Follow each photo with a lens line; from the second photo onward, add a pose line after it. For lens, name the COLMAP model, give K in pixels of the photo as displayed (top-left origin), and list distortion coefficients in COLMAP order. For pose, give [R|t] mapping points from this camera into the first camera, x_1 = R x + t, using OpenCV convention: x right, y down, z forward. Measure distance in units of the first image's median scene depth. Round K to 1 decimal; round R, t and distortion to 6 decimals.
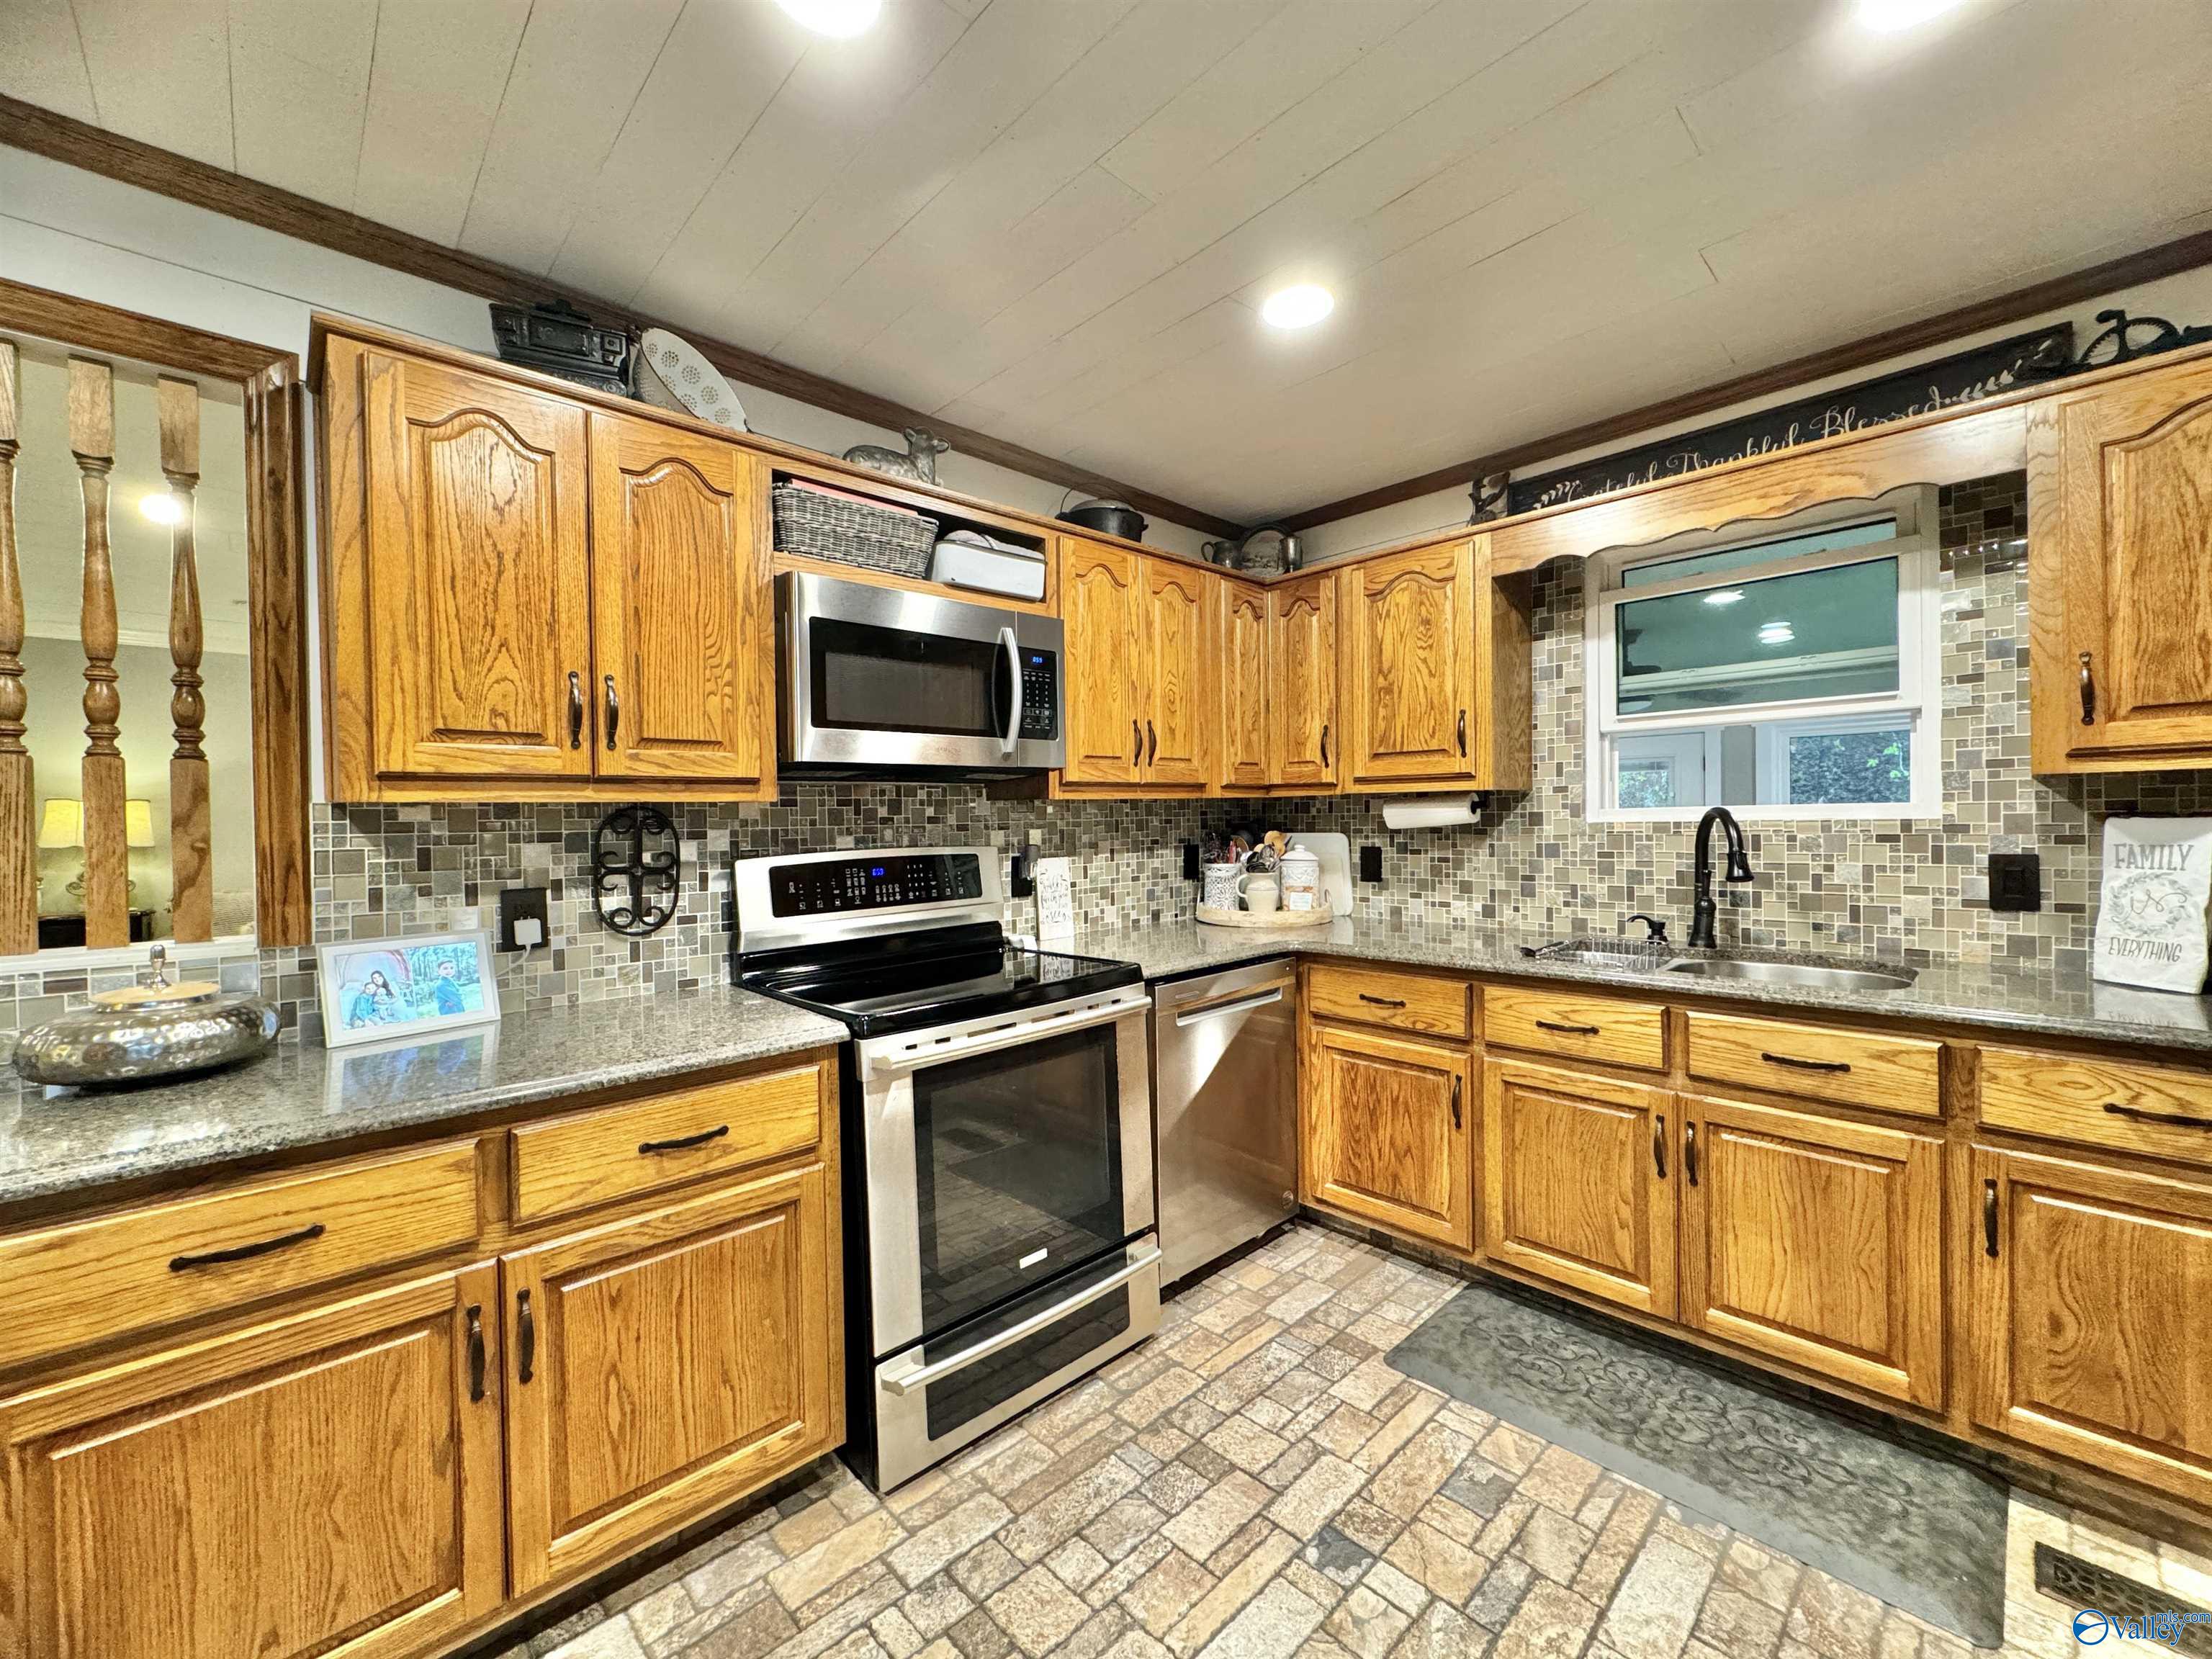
lens RADIAL K [[882.0, 0, 1102.6], [0, 882.0, 827.2], [0, 0, 1]] dist [-0.001719, 0.000714]
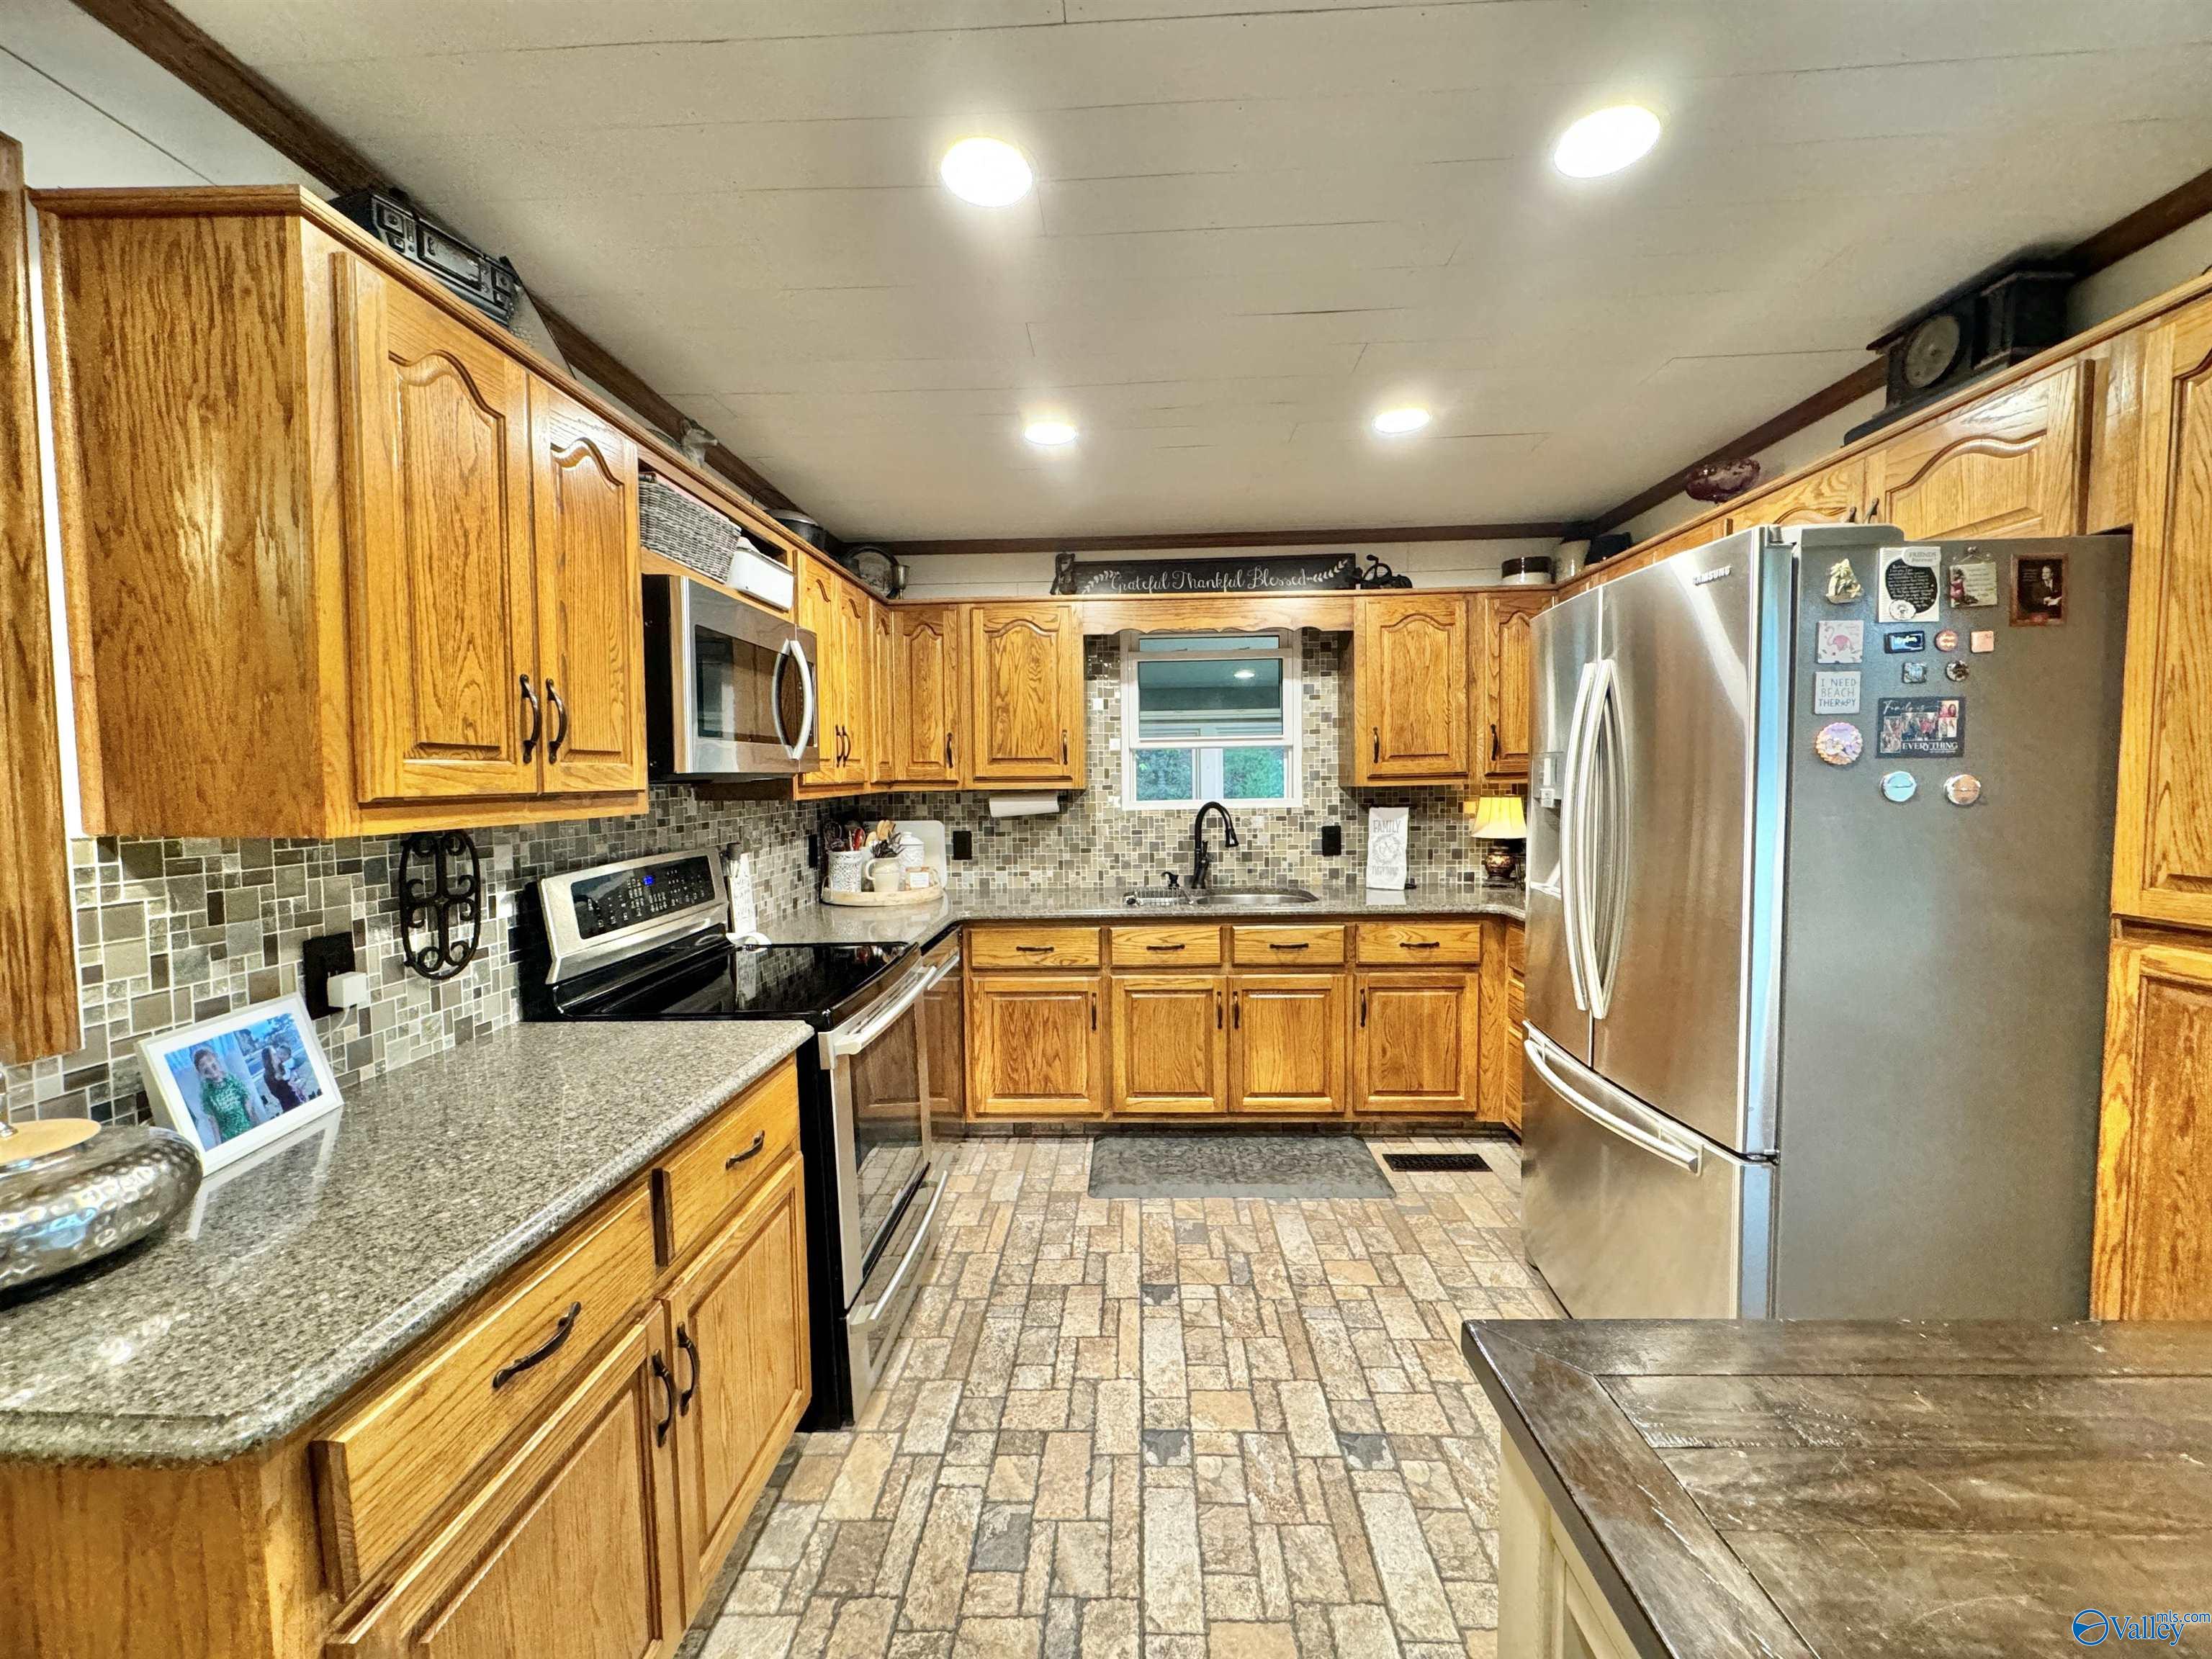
lens RADIAL K [[882.0, 0, 1100.5], [0, 882.0, 828.1], [0, 0, 1]] dist [-0.001719, 0.000714]
pose [[0.715681, -0.034306, 0.697584, -0.652587], [0.010823, 0.999218, 0.038035, -0.042378], [-0.698343, -0.019671, 0.715493, -0.017355]]
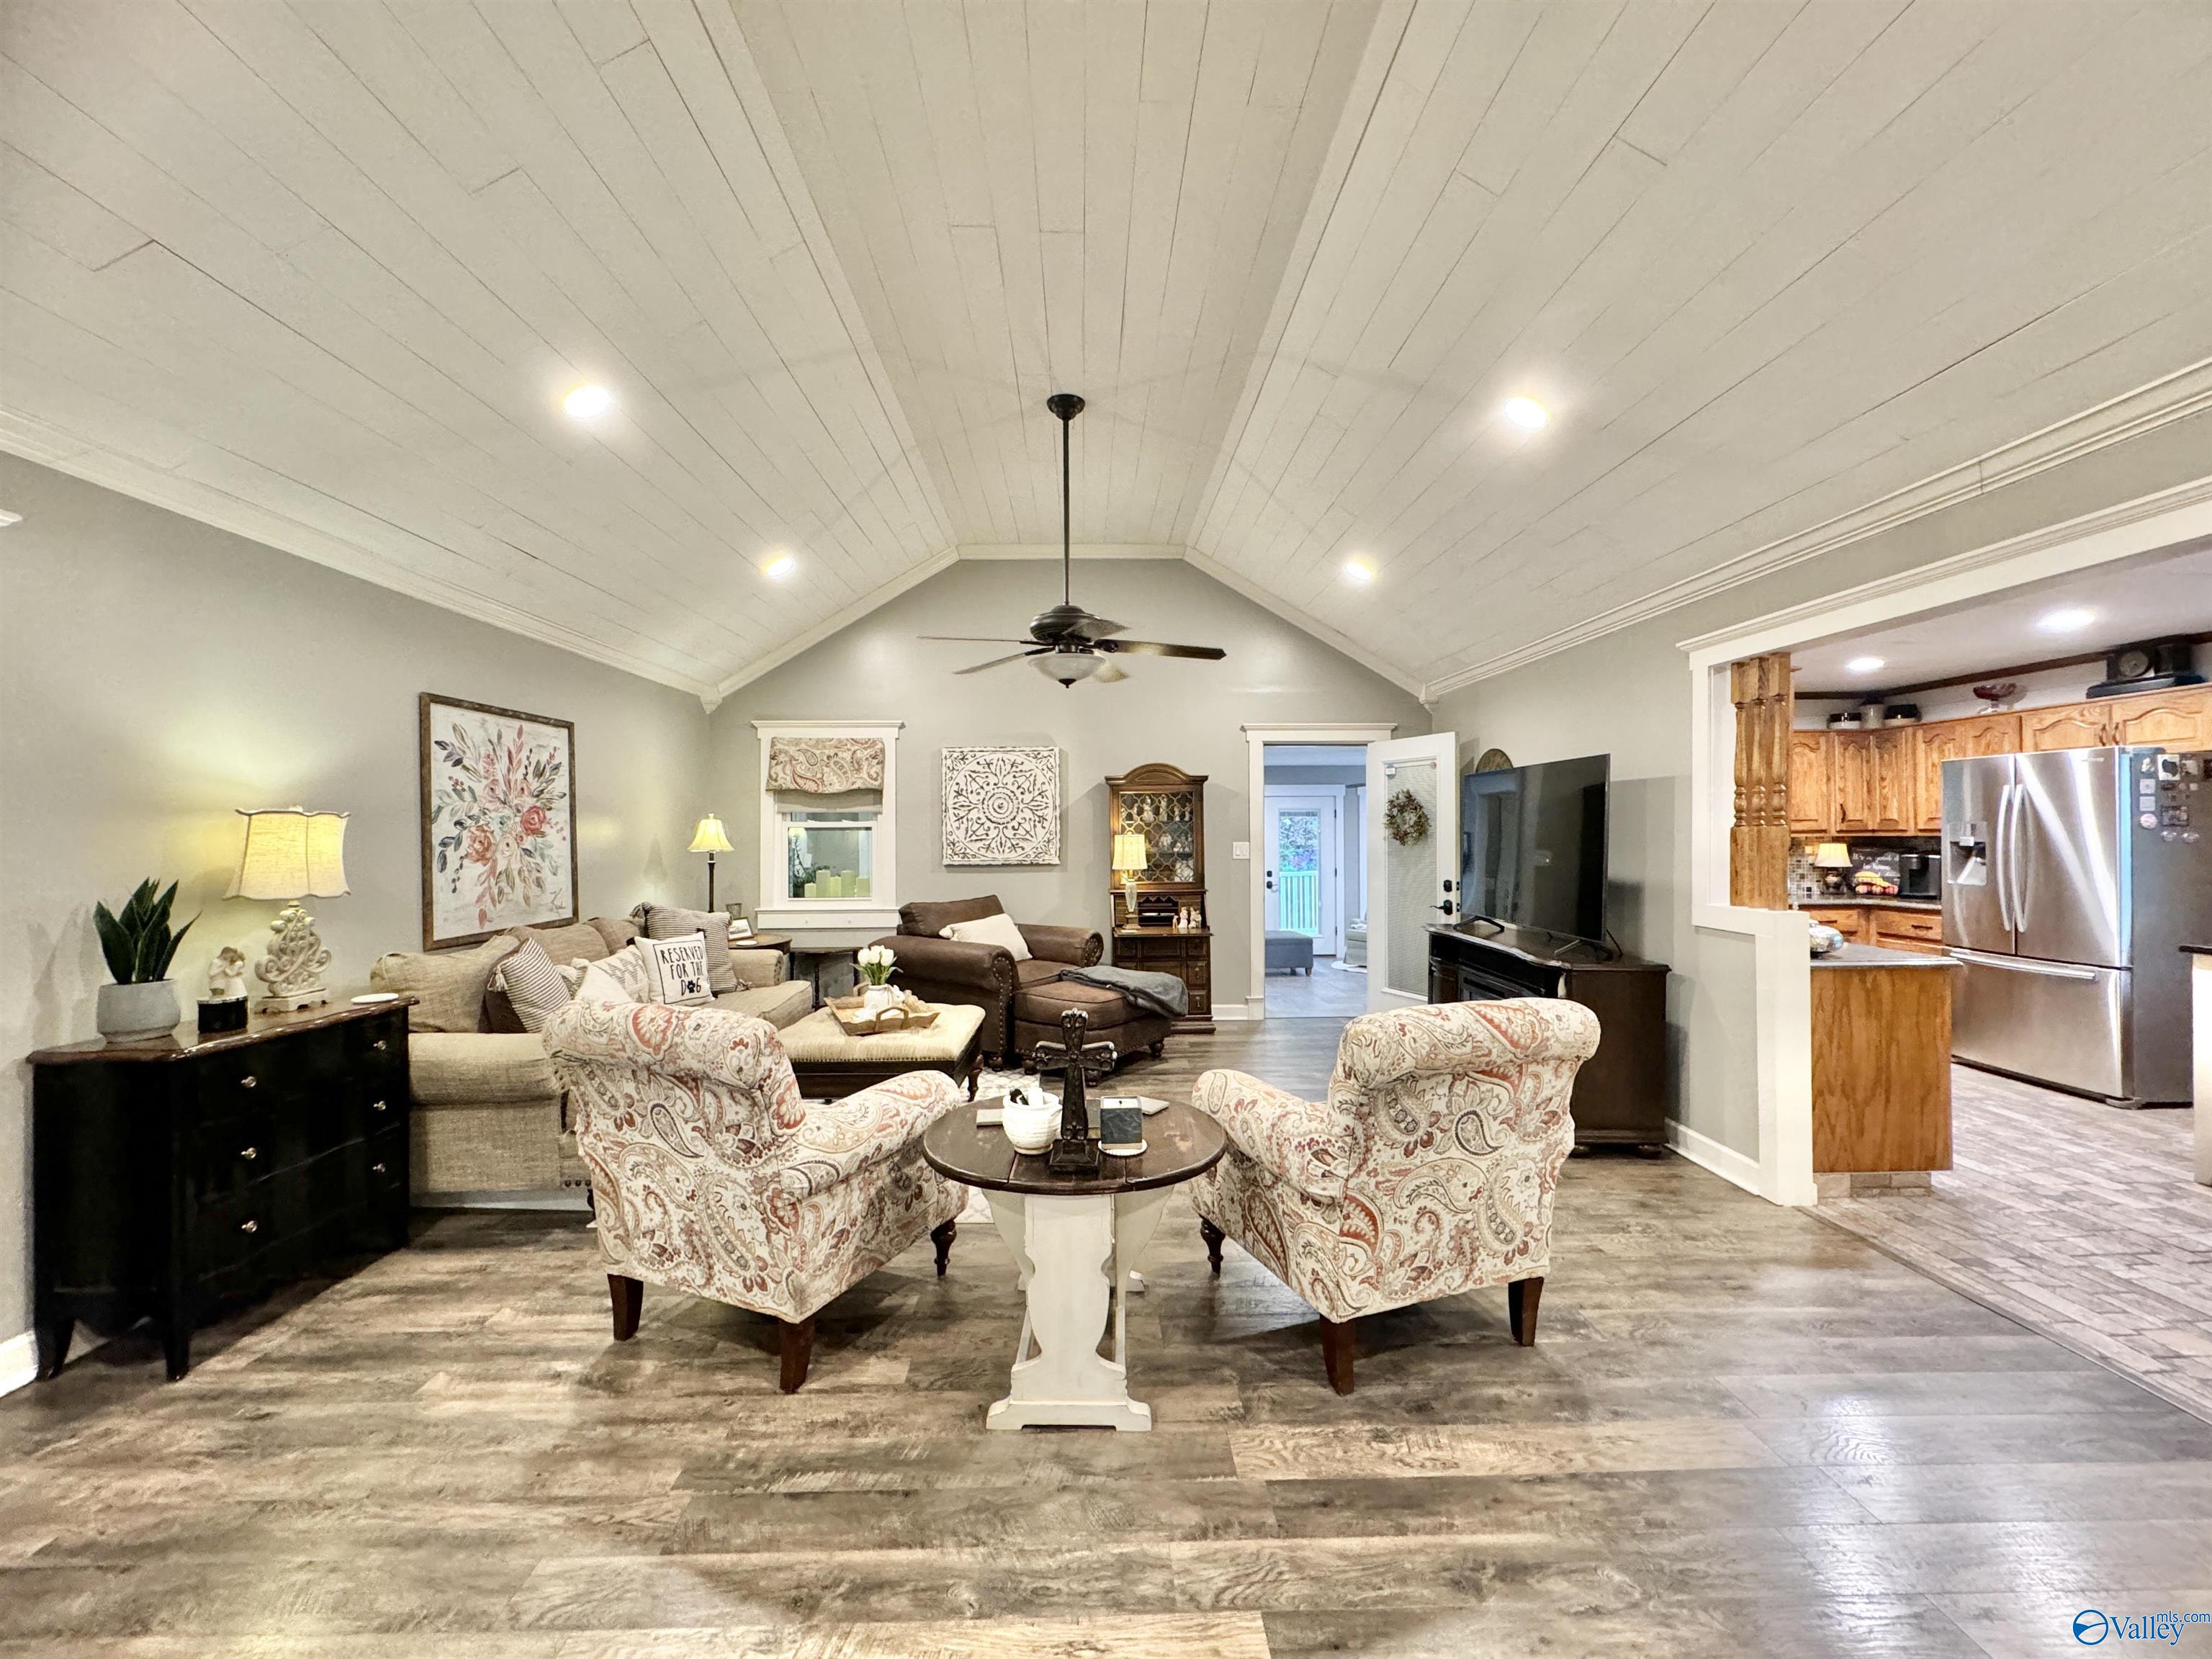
lens RADIAL K [[882.0, 0, 1103.2], [0, 882.0, 827.3], [0, 0, 1]] dist [-0.001719, 0.000714]
pose [[0.665549, 0.016100, 0.746180, -2.993332], [0.001747, 0.999731, -0.023128, -0.018020], [-0.746352, 0.016696, 0.665342, 0.555198]]
